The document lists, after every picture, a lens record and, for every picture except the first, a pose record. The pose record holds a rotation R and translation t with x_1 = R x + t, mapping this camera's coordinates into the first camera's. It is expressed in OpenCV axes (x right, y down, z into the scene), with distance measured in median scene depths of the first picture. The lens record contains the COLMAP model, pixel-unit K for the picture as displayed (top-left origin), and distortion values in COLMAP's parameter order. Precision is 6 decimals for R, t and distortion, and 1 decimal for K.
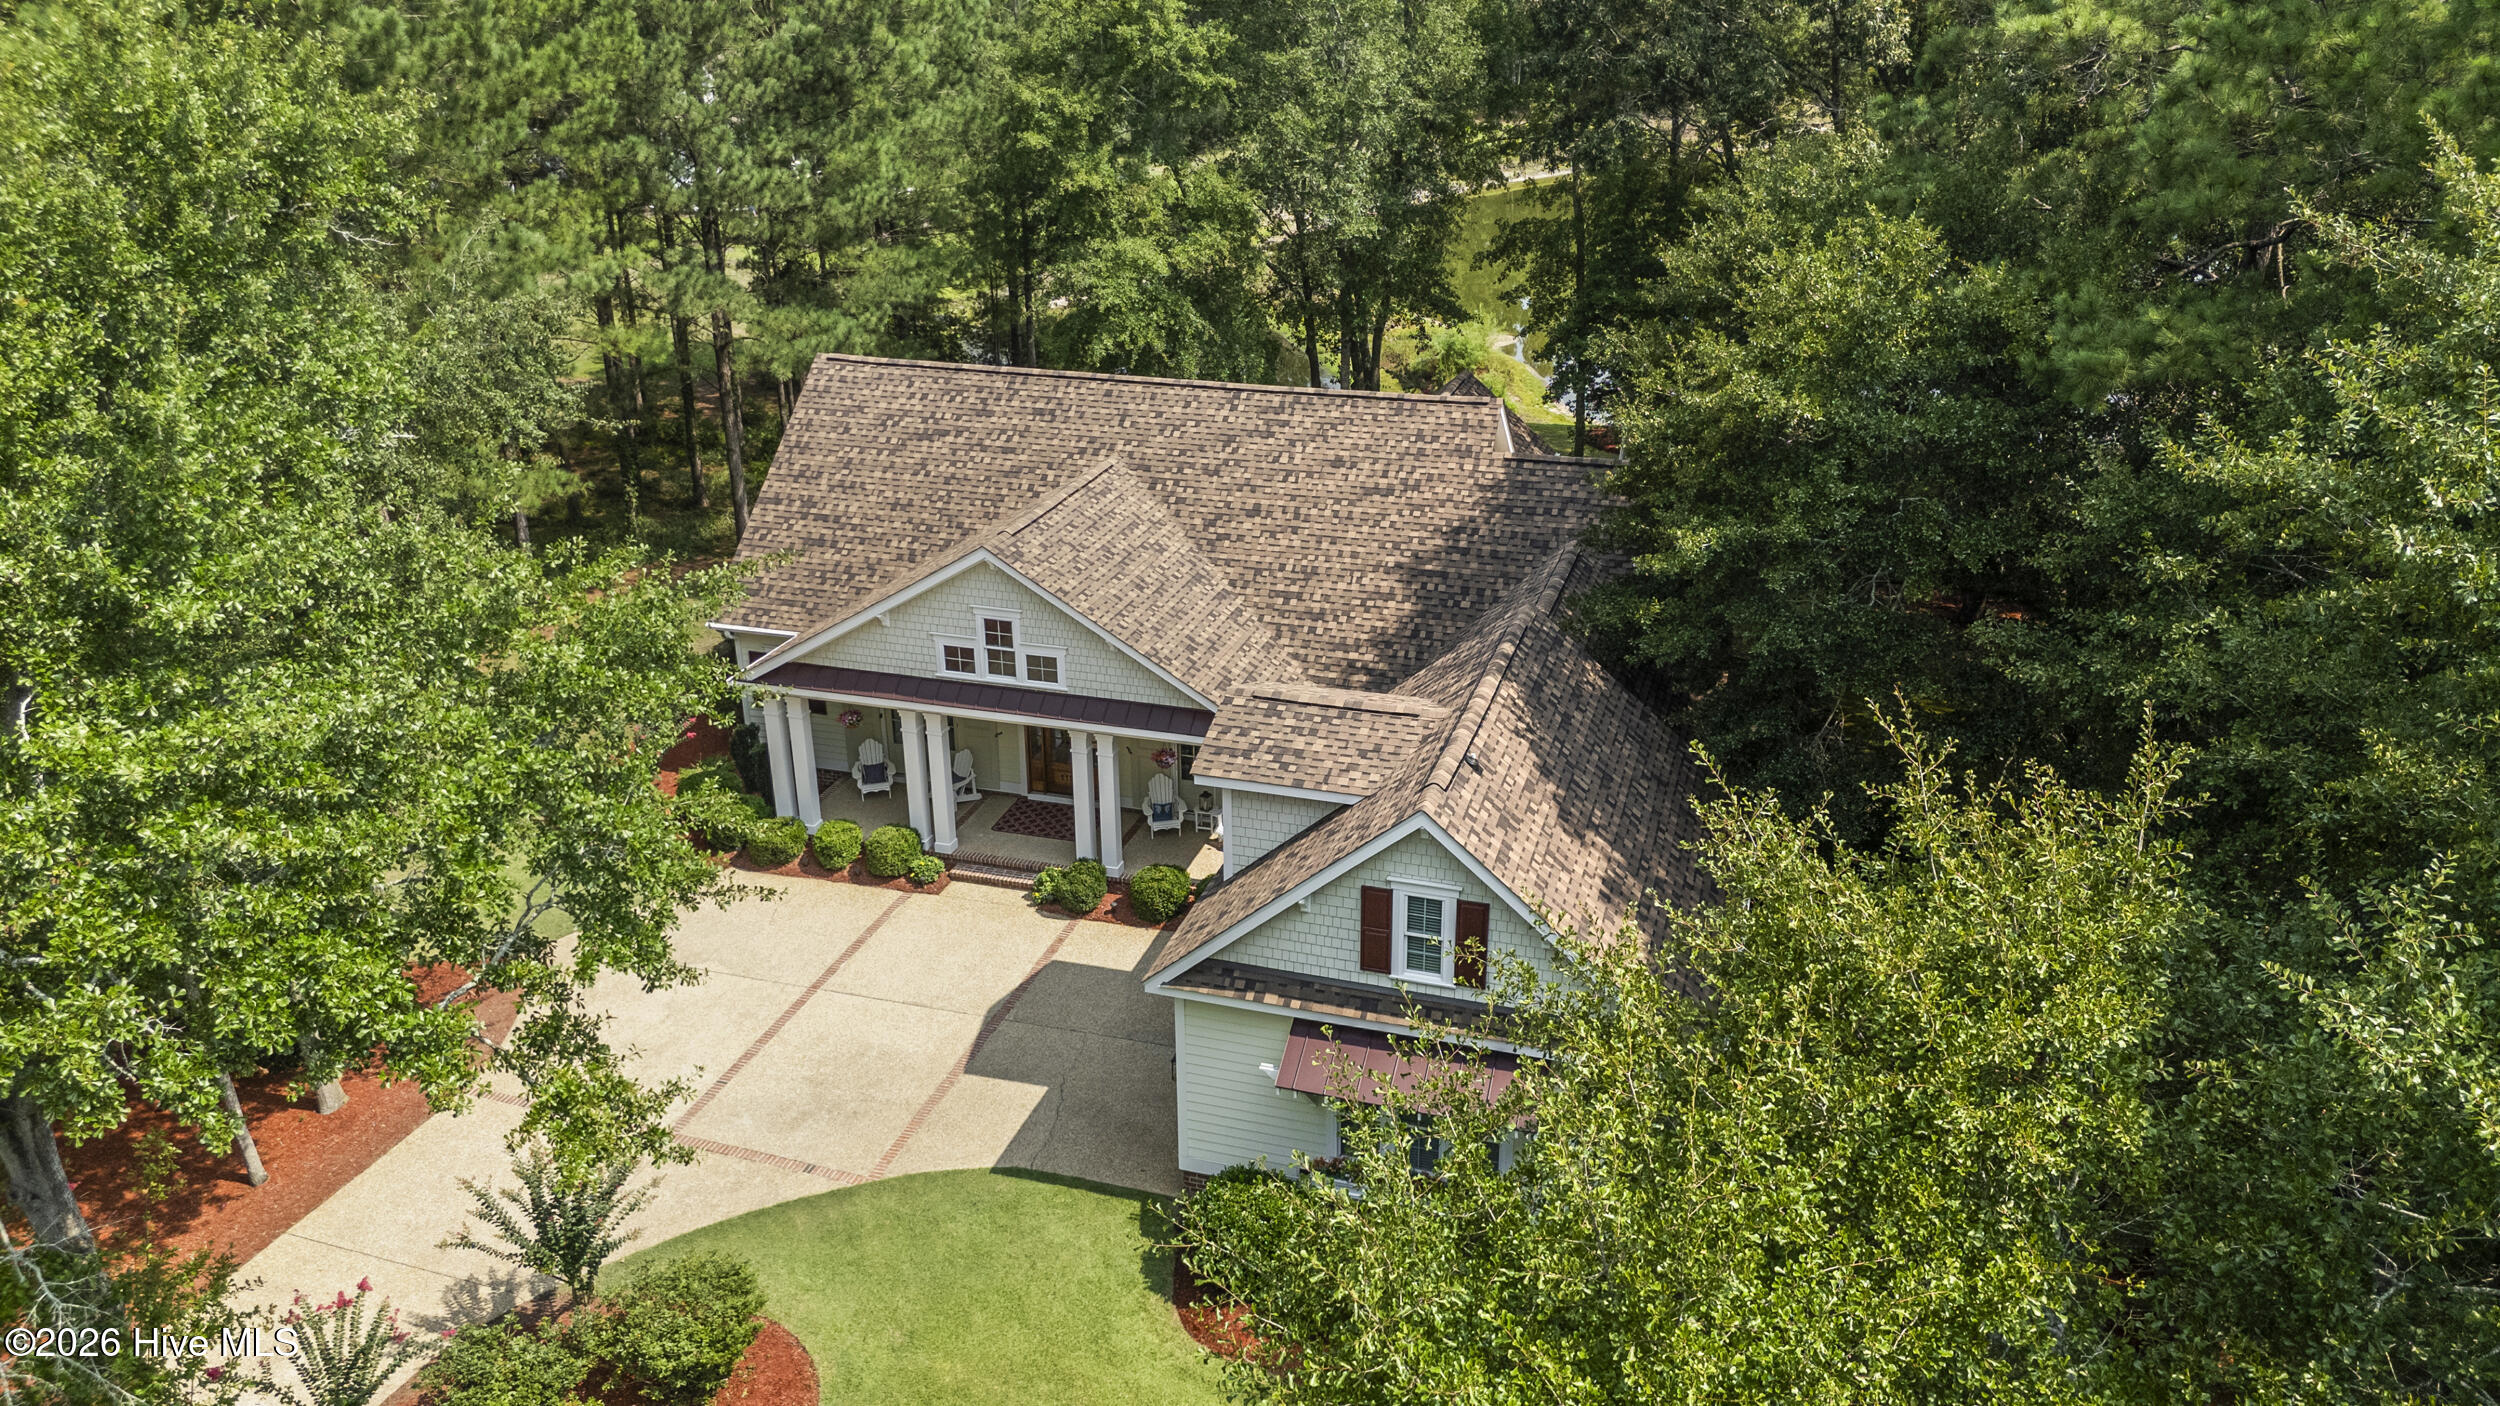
lens RADIAL K [[1899.7, 0, 1254.7], [0, 1899.7, 690.2], [0, 0, 1]] dist [0.030205, -0.033105]
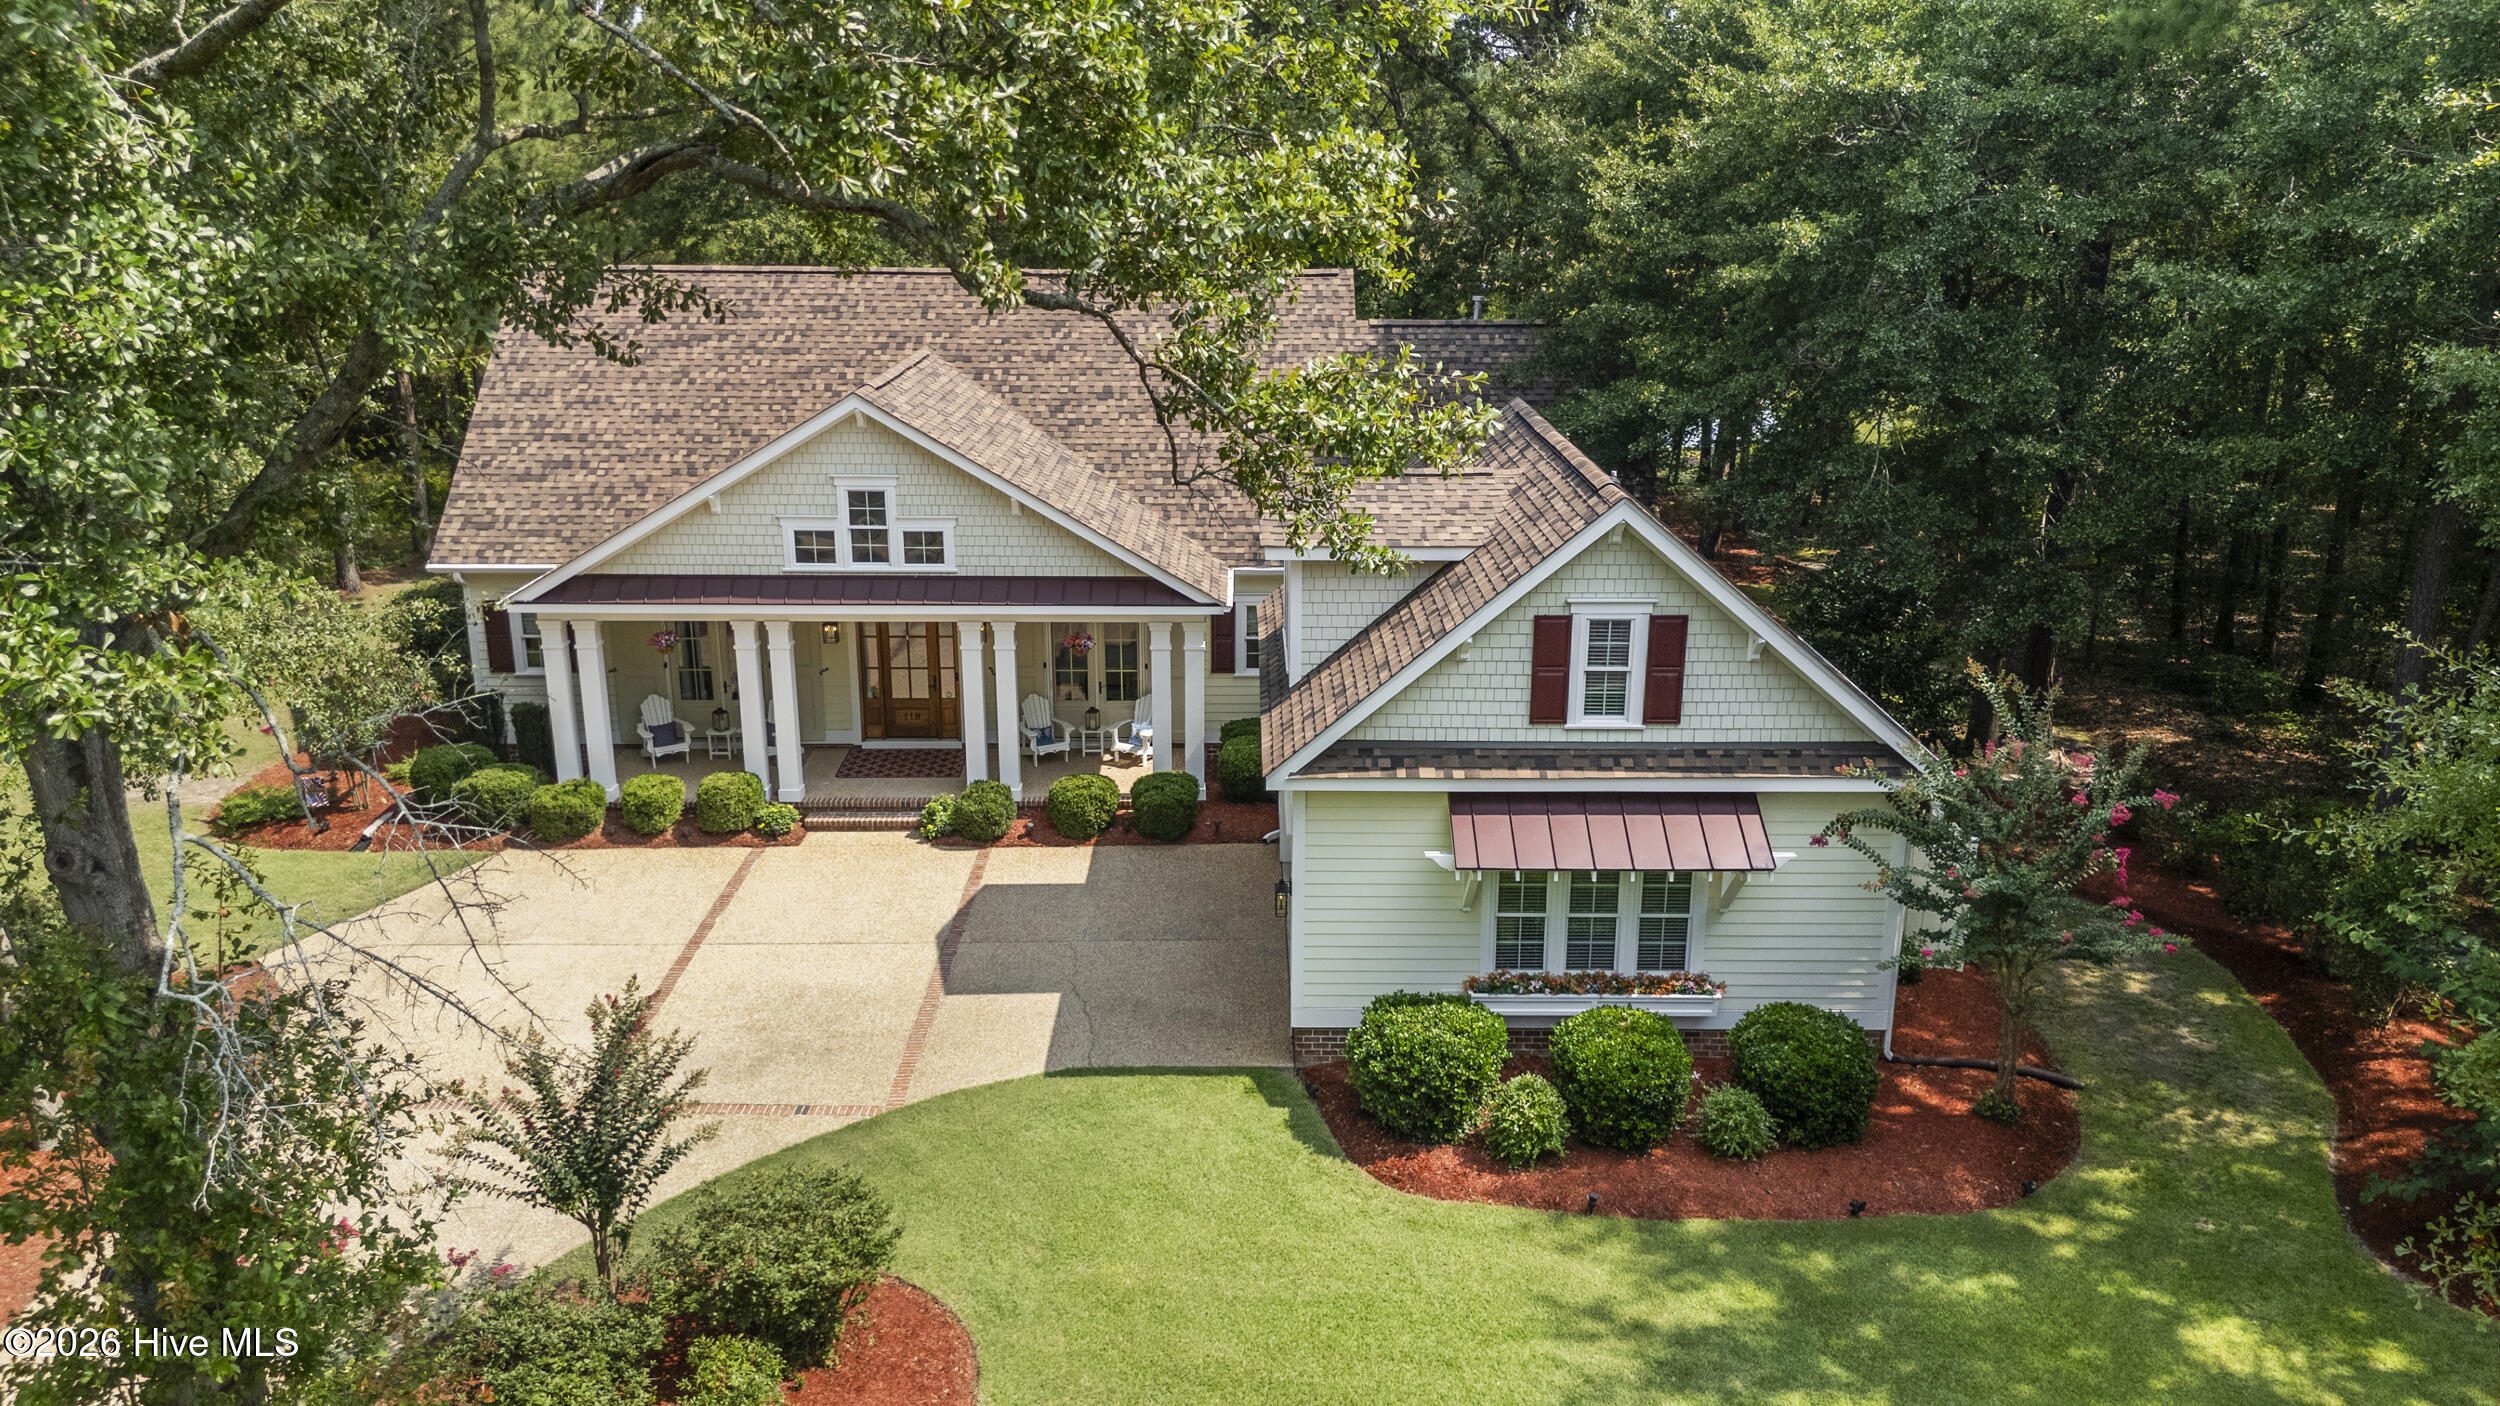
lens RADIAL K [[1899.7, 0, 1250.6], [0, 1899.7, 727.1], [0, 0, 1]] dist [0.030205, -0.033105]
pose [[0.950290, -0.078507, 0.301306, -0.223054], [0.107494, 0.990914, -0.080836, 0.143238], [-0.292222, 0.109207, 0.950095, 0.165363]]
